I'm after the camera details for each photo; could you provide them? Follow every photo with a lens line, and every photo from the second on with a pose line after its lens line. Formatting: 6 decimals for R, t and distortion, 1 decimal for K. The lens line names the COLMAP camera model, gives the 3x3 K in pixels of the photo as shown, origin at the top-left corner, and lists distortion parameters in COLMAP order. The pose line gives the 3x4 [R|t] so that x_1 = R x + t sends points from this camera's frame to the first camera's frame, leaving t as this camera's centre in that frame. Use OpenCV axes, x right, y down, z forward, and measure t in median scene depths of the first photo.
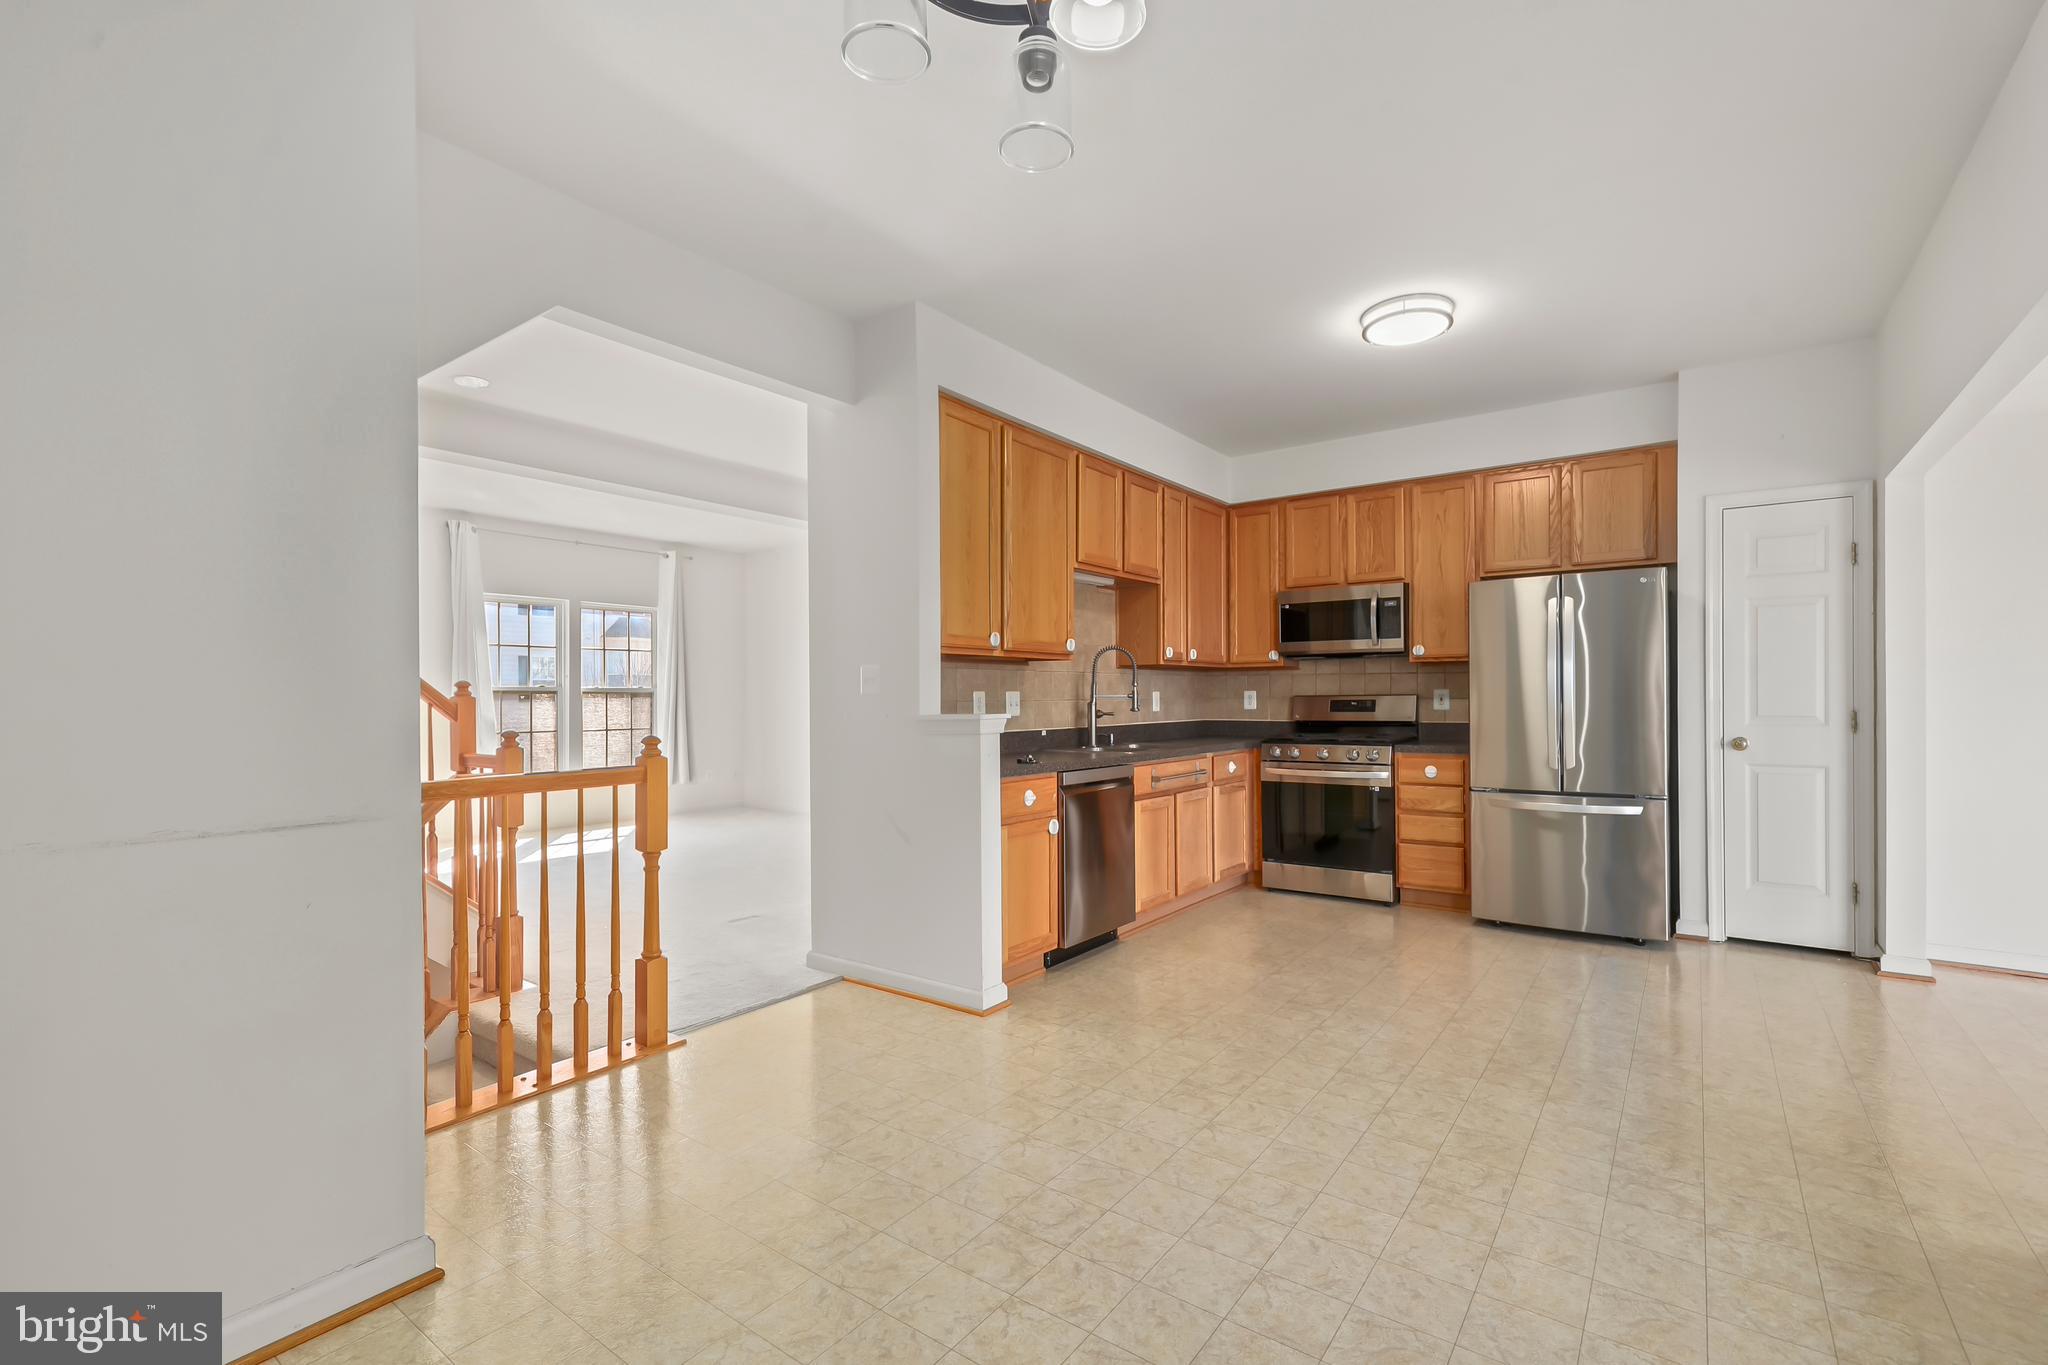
lens RADIAL K [[908.3, 0, 1018.2], [0, 908.3, 701.1], [0, 0, 1]] dist [-0.011613, -0.000804]
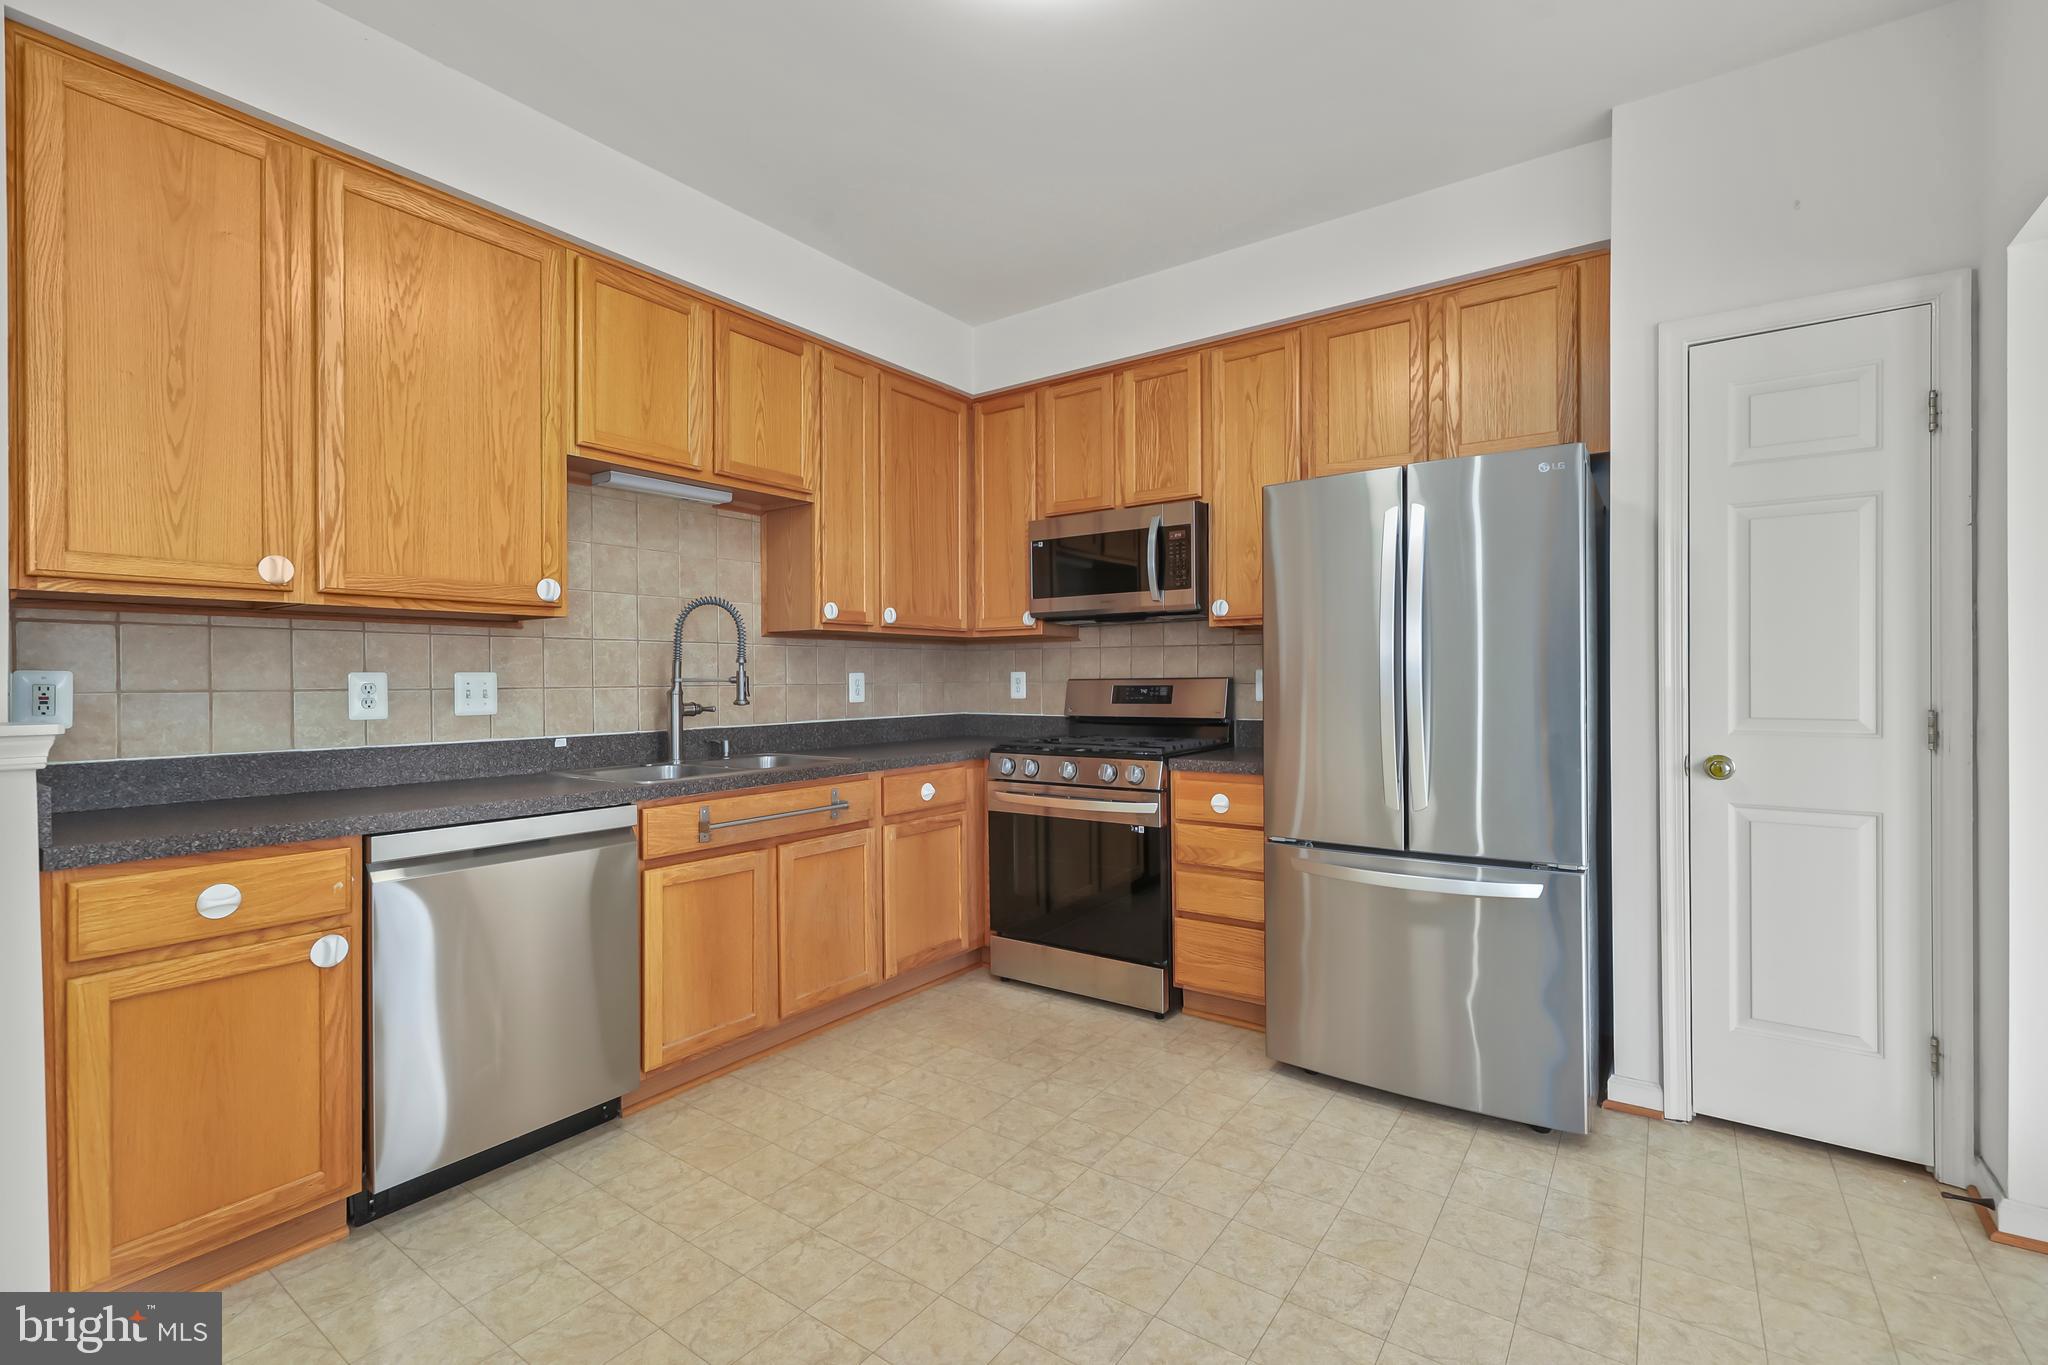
lens RADIAL K [[908.3, 0, 1014.0], [0, 908.3, 690.0], [0, 0, 1]] dist [-0.011613, -0.000804]
pose [[0.998990, 0.000237, 0.044938, 0.285031], [-0.000568, 0.999973, 0.007341, -0.003498], [-0.044935, -0.007359, 0.998963, 0.388140]]
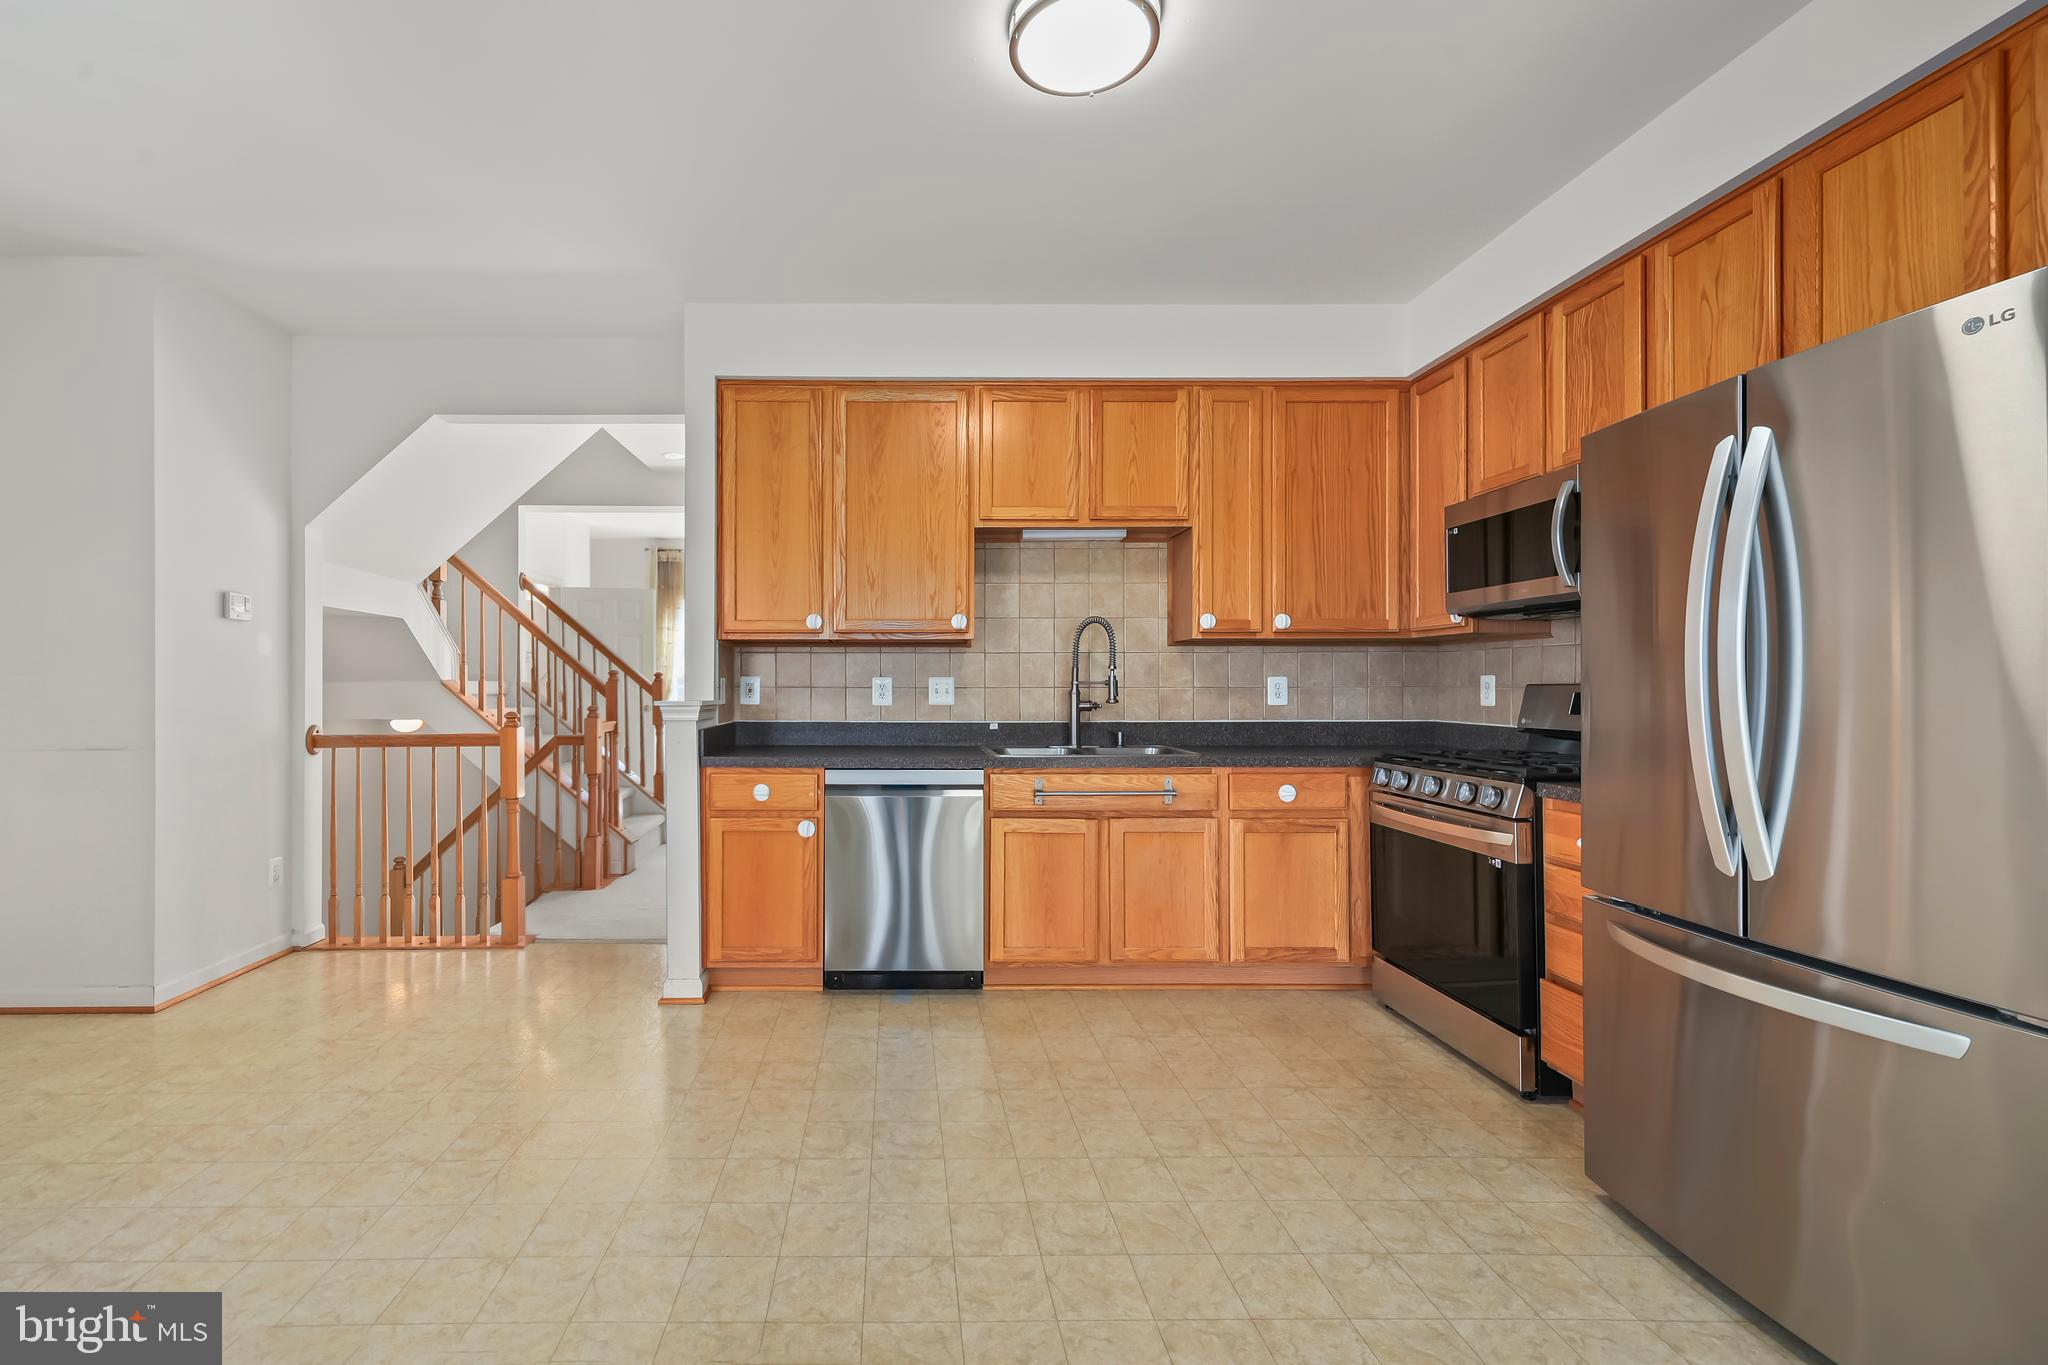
lens RADIAL K [[830.5, 0, 854.1], [0, 830.5, 691.6], [0, 0, 1]] dist [-0.027439, 0.001173]
pose [[0.589271, 0.014128, -0.807812, 0.561895], [-0.007926, 0.999900, 0.011705, -0.004914], [0.807897, -0.000494, 0.589324, 0.431081]]
